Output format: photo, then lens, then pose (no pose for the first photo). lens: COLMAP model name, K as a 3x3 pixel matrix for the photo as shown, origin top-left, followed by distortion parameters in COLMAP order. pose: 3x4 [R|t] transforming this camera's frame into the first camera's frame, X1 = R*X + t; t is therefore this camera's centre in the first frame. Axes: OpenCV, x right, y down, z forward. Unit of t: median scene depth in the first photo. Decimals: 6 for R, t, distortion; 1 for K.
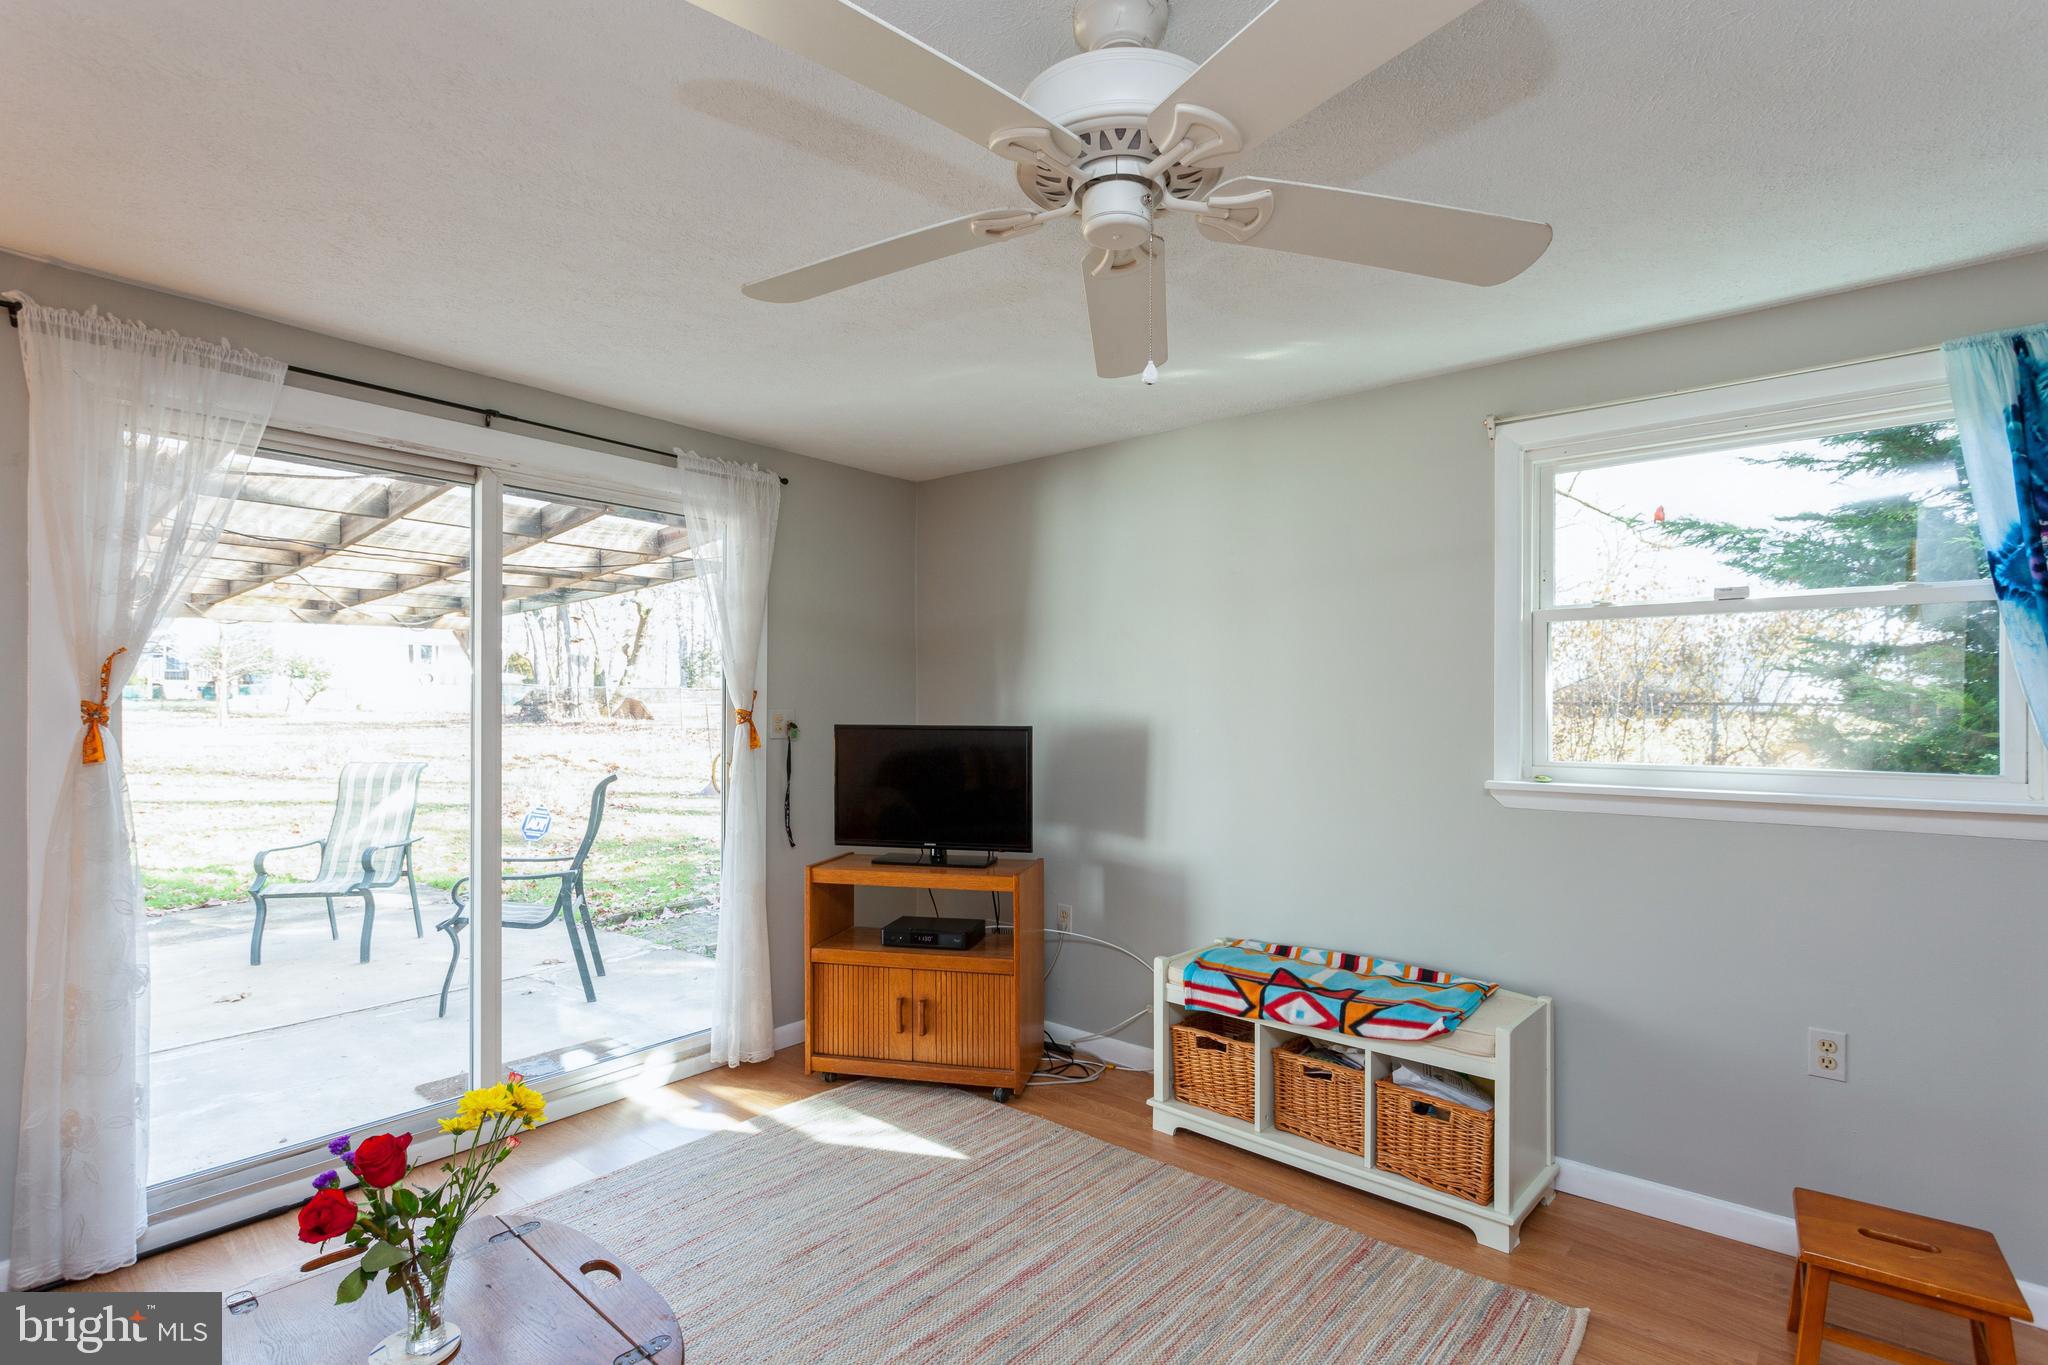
lens RADIAL K [[969.0, 0, 1032.7], [0, 969.0, 703.9], [0, 0, 1]] dist [0.000763, 0.000263]
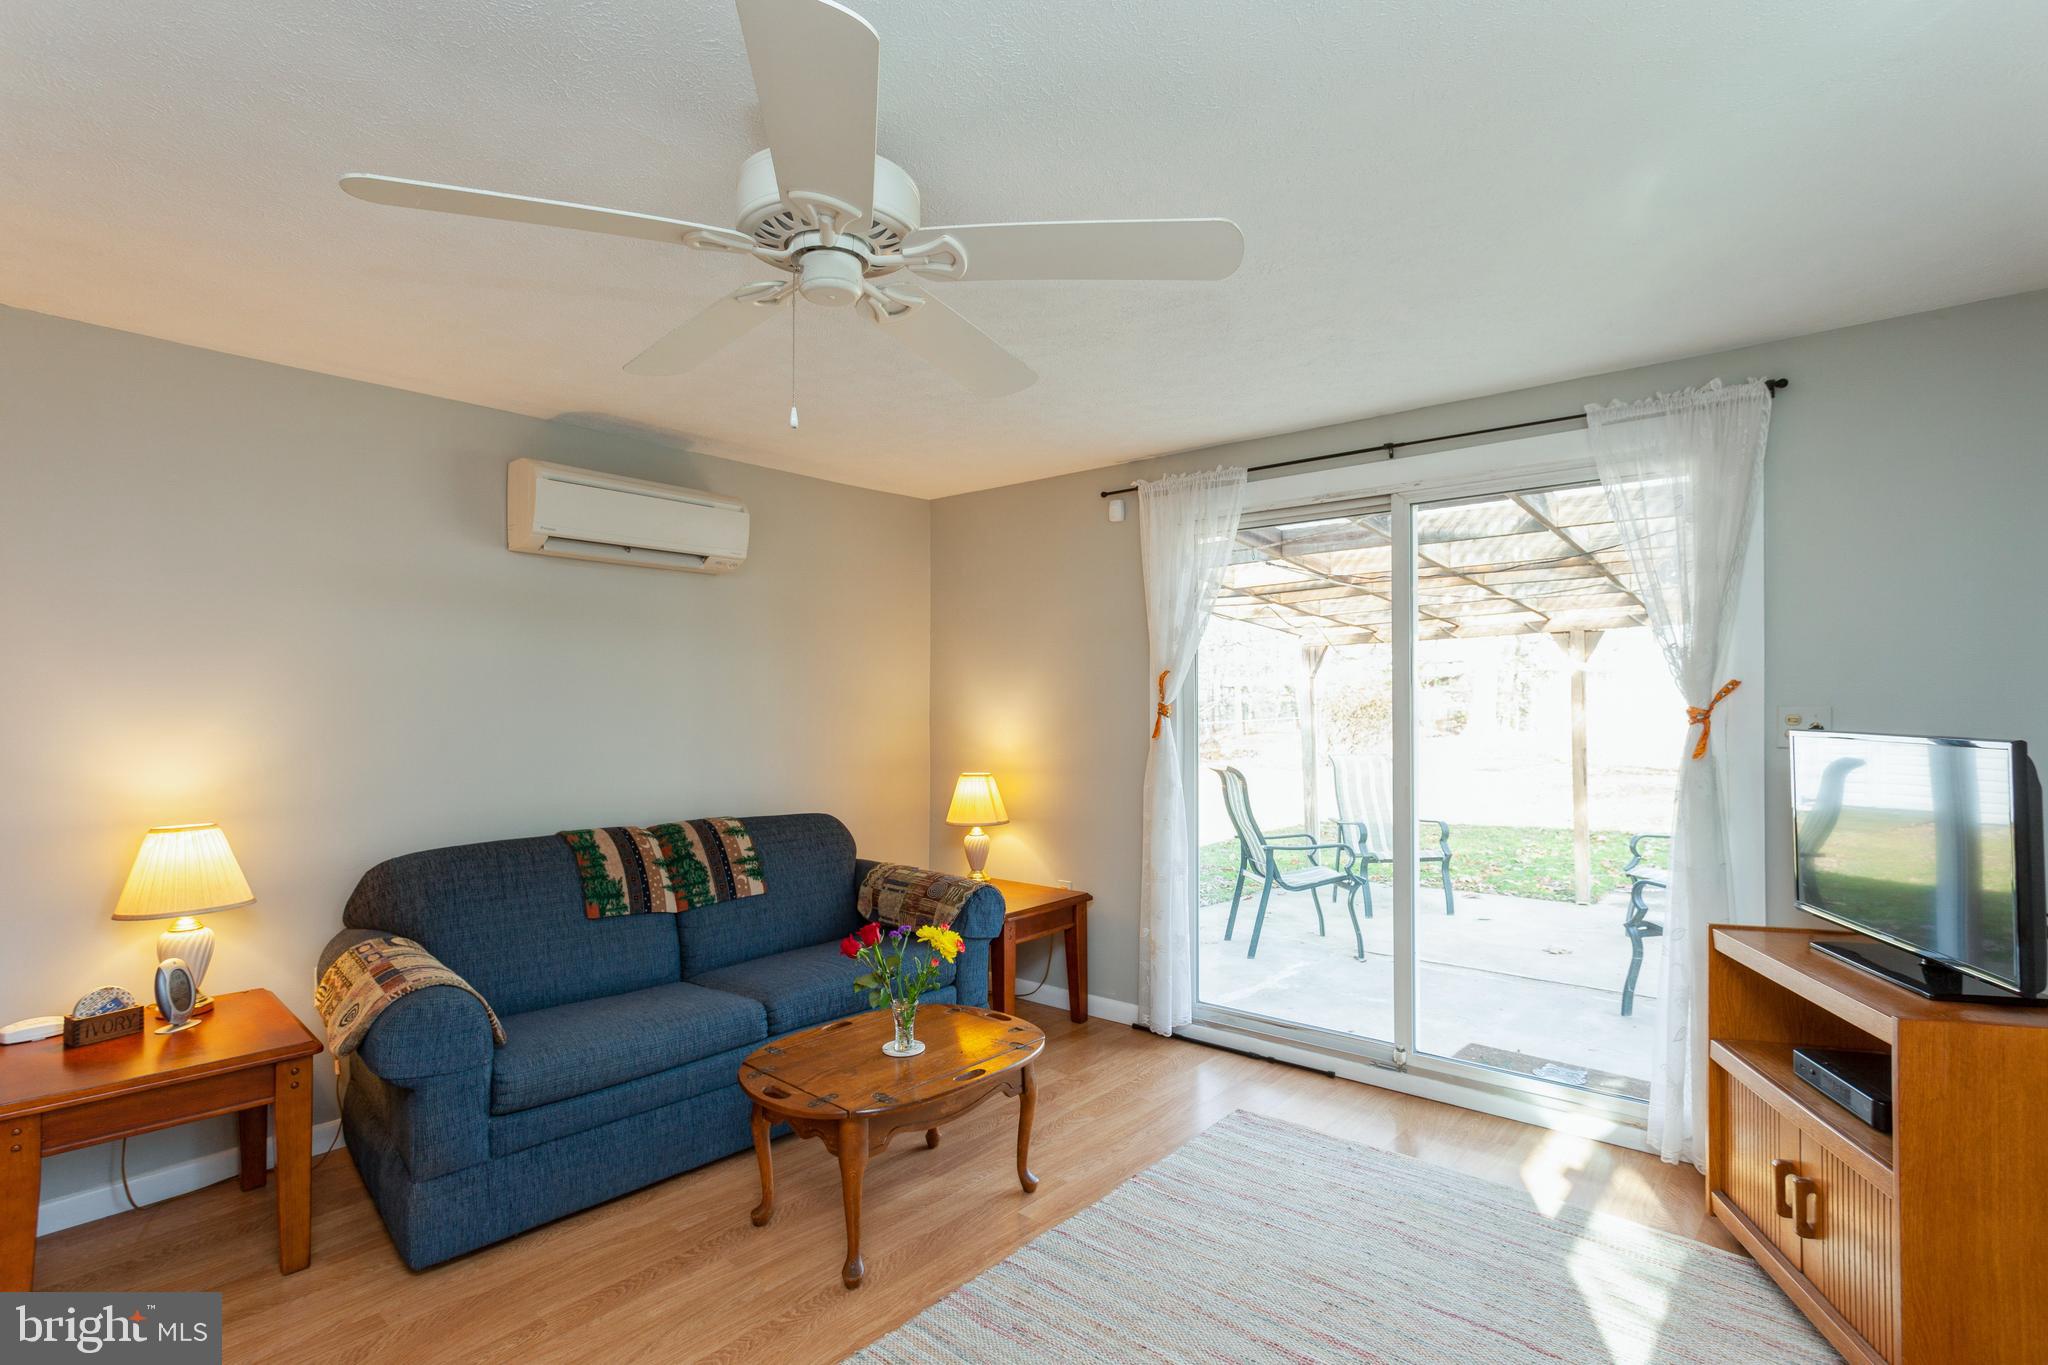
lens RADIAL K [[969.0, 0, 1030.9], [0, 969.0, 692.5], [0, 0, 1]] dist [0.000763, 0.000263]
pose [[-0.011414, -0.014768, -0.999826, 0.586017], [0.007286, 0.999863, -0.014852, 0.002654], [0.999908, -0.007454, -0.011305, 0.599833]]
